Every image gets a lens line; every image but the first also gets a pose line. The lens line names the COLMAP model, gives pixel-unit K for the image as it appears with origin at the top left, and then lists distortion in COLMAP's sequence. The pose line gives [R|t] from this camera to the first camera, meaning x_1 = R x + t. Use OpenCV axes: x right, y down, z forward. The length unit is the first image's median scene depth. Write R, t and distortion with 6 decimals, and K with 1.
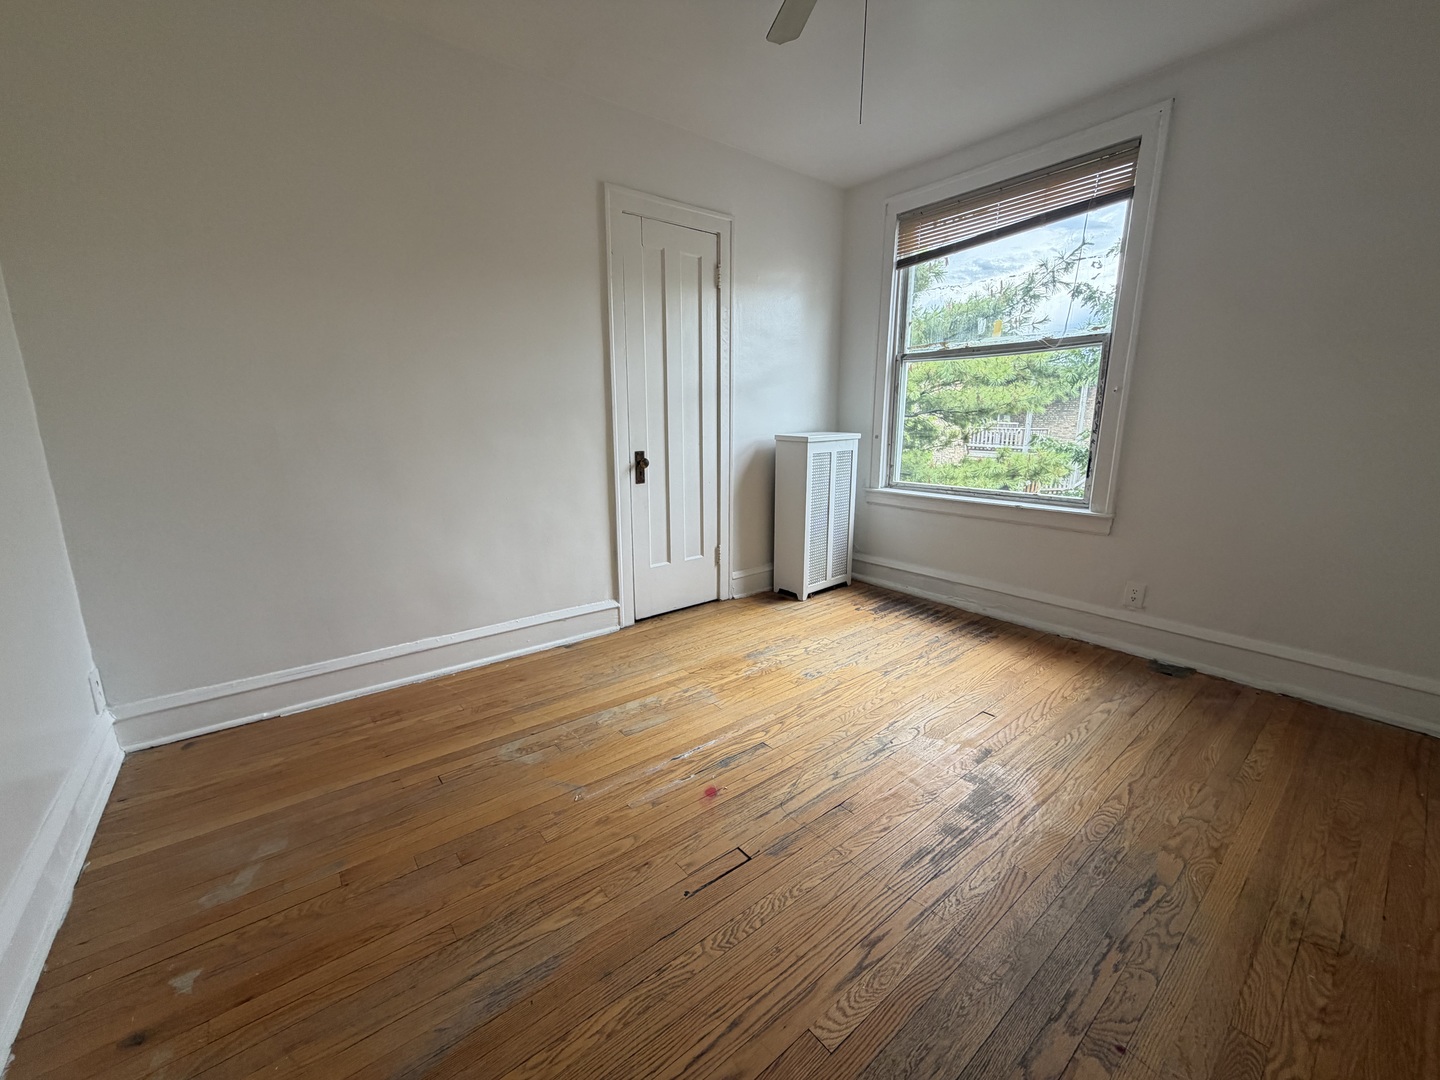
lens RADIAL K [[573.3, 0, 716.7], [0, 573.3, 538.3], [0, 0, 1]] dist [0.000520, 0.000117]
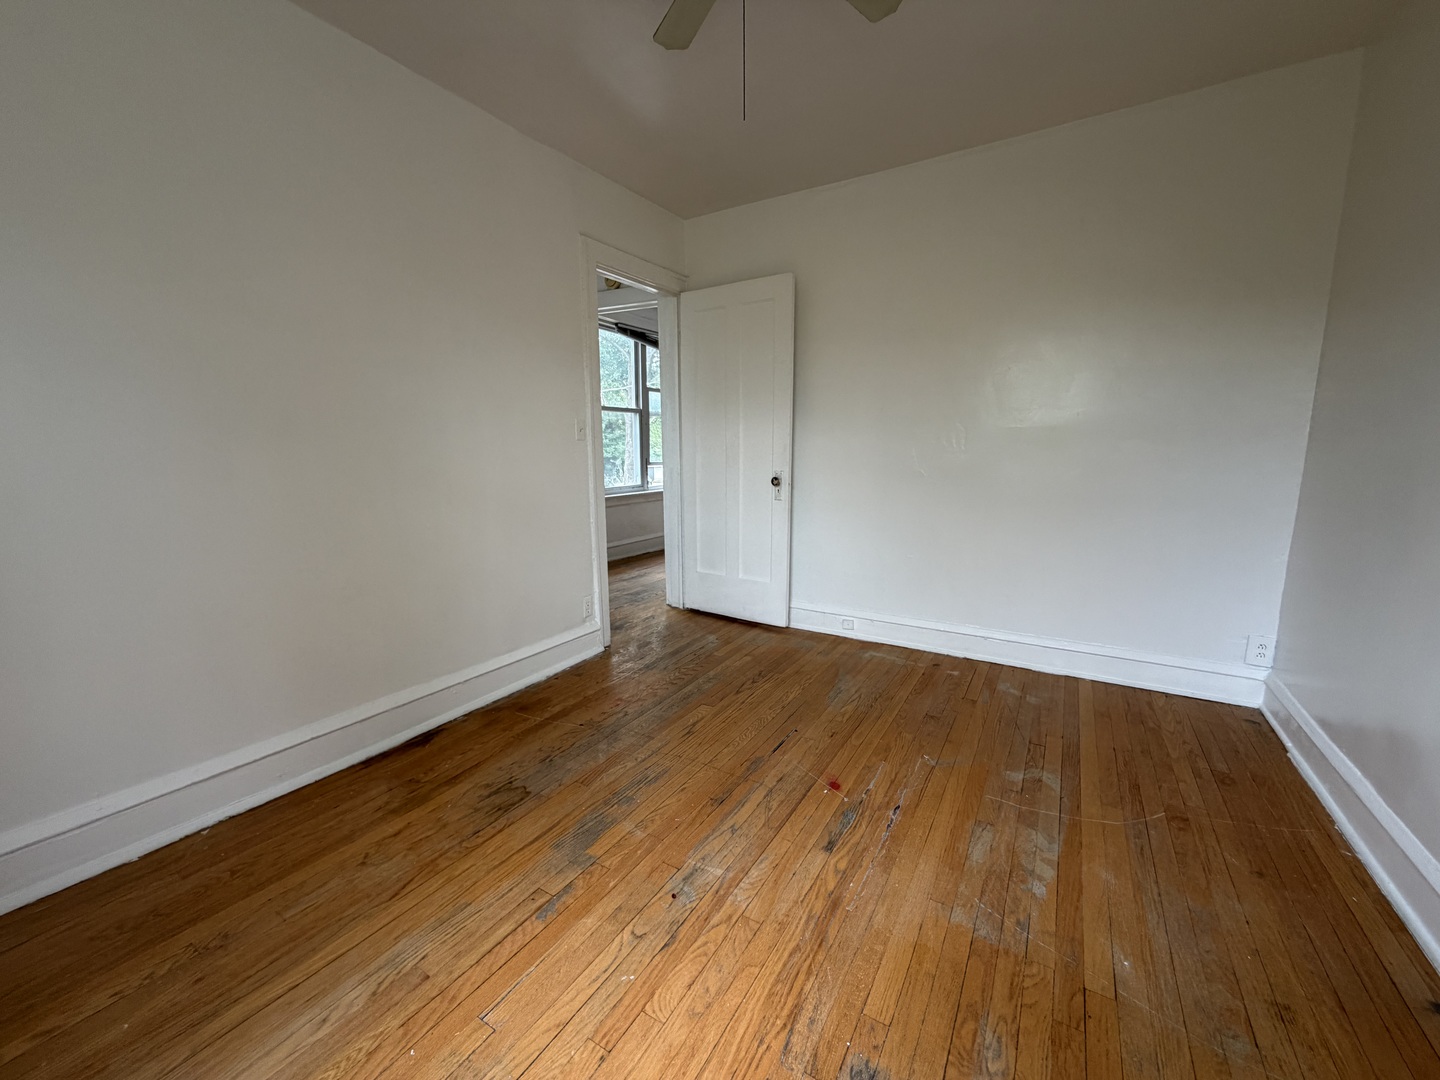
lens RADIAL K [[573.3, 0, 716.7], [0, 573.3, 538.3], [0, 0, 1]] dist [0.000520, 0.000117]
pose [[-0.942365, 0.056634, -0.329759, 0.534675], [-0.063165, 0.937735, 0.341560, -0.359833], [0.328571, 0.342703, -0.880111, 1.720205]]
